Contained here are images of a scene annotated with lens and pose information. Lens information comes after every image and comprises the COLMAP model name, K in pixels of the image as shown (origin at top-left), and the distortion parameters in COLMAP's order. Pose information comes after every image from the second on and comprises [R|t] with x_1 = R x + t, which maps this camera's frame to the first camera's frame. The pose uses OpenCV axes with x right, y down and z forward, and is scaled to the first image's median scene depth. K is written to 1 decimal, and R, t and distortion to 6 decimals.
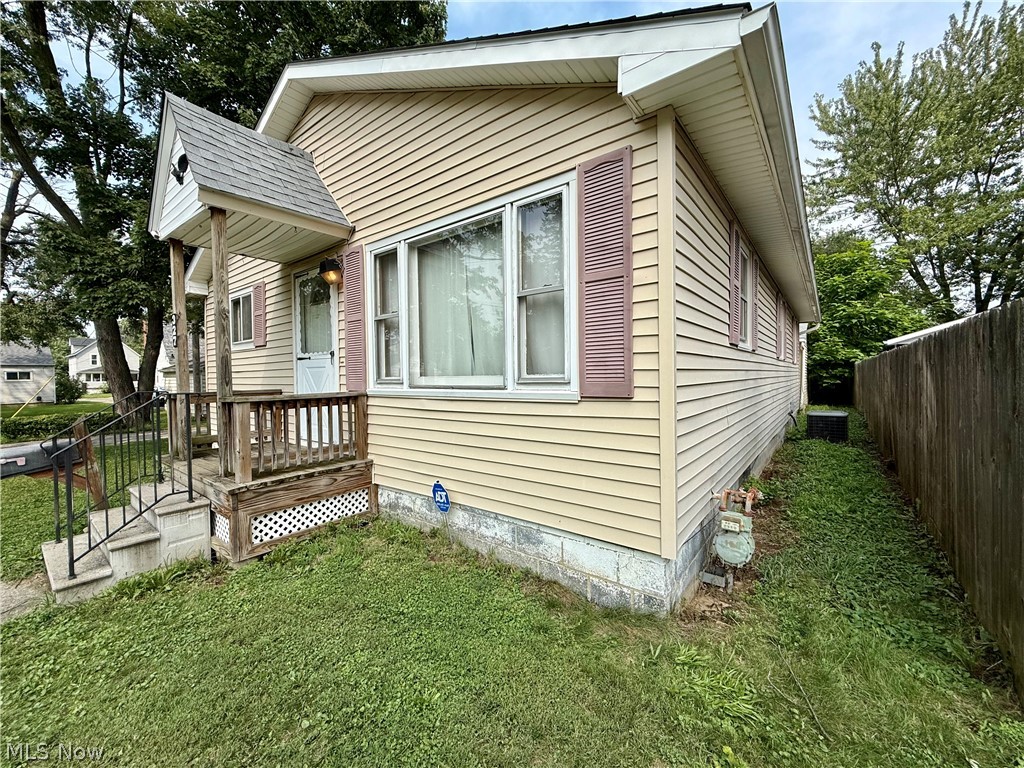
lens RADIAL K [[410.2, 0, 509.5], [0, 410.2, 385.2], [0, 0, 1]] dist [-0.001792, 0.000383]
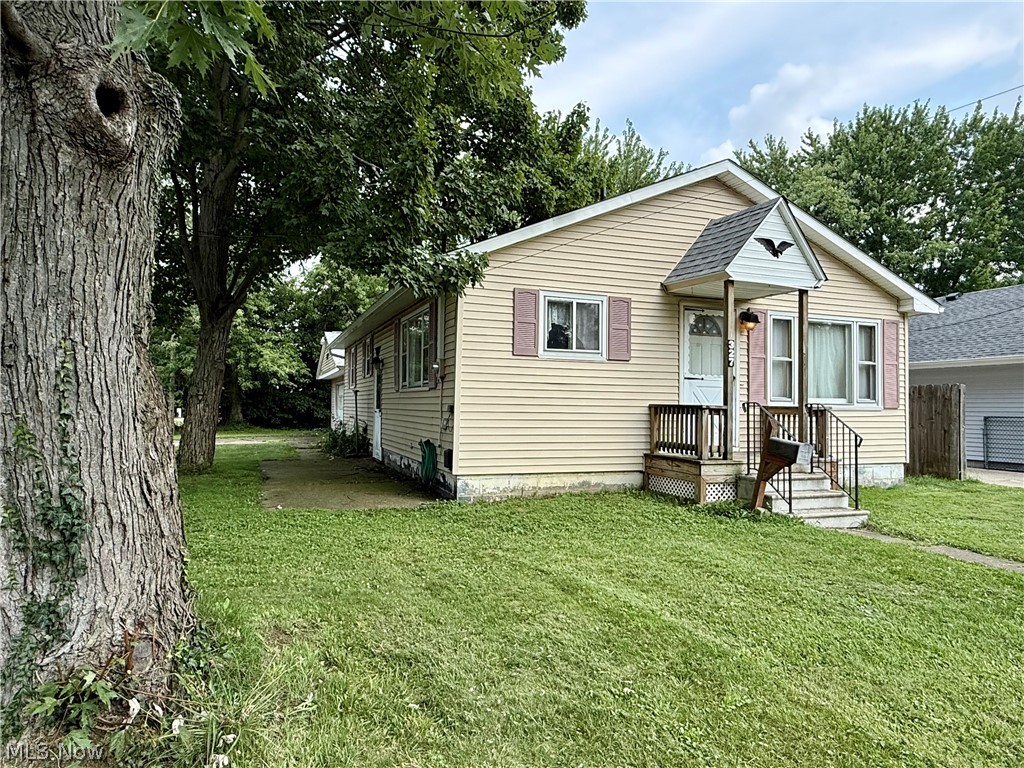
lens RADIAL K [[651.1, 0, 508.6], [0, 651.1, 387.0], [0, 0, 1]] dist [0.007359, -0.000045]
pose [[0.515729, 0.044566, 0.855592, -0.799367], [-0.001599, 0.998694, -0.051057, 0.018931], [-0.856750, 0.024964, 0.515127, 0.161475]]
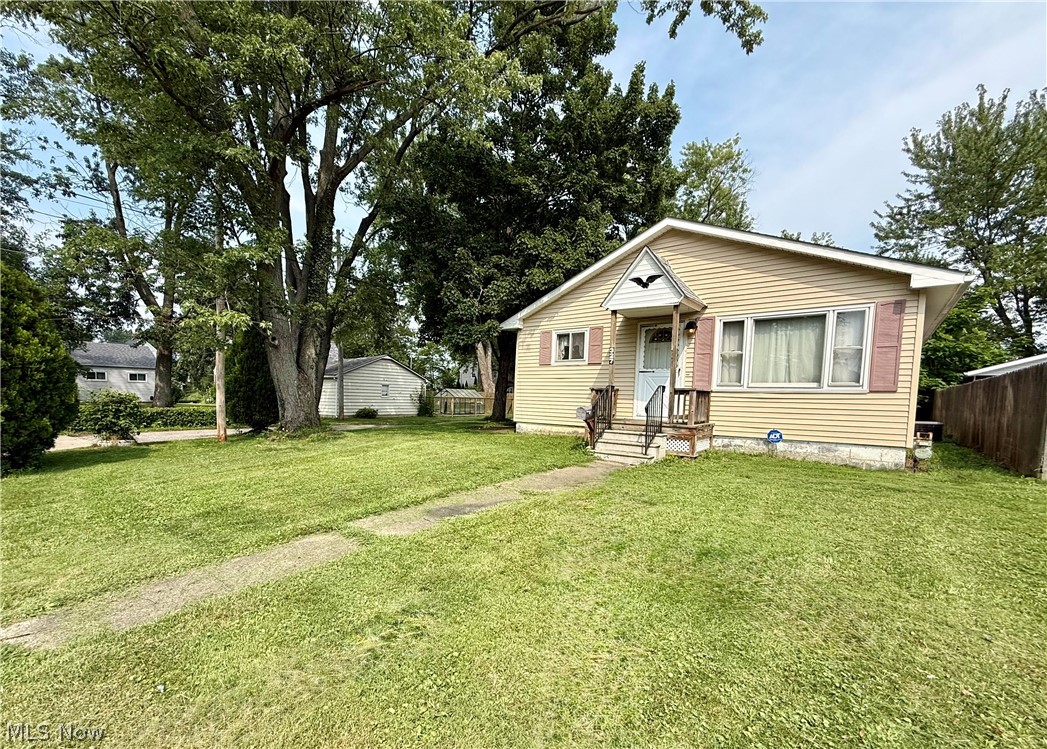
lens RADIAL K [[458.8, 0, 468.0], [0, 458.8, 430.0], [0, 0, 1]] dist [-0.001868, 0.000424]
pose [[0.997406, 0.041221, -0.059004, -0.388237], [-0.038135, 0.997893, 0.052498, 0.038946], [0.061044, -0.050112, 0.996876, -0.367837]]
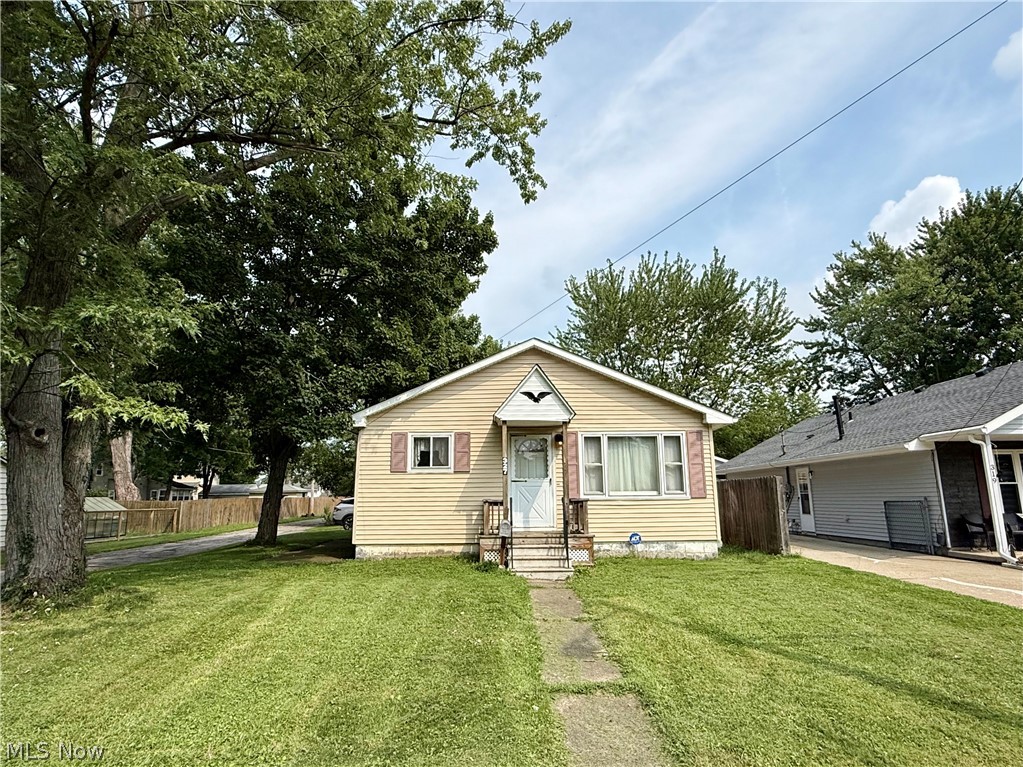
lens RADIAL K [[593.6, 0, 511.5], [0, 593.6, 385.6], [0, 0, 1]] dist [0.003970, 0.000392]
pose [[0.779769, 0.121490, 0.614166, -0.728182], [0.013344, 0.977543, -0.210313, 0.024223], [-0.625925, 0.172192, 0.760637, -0.347754]]
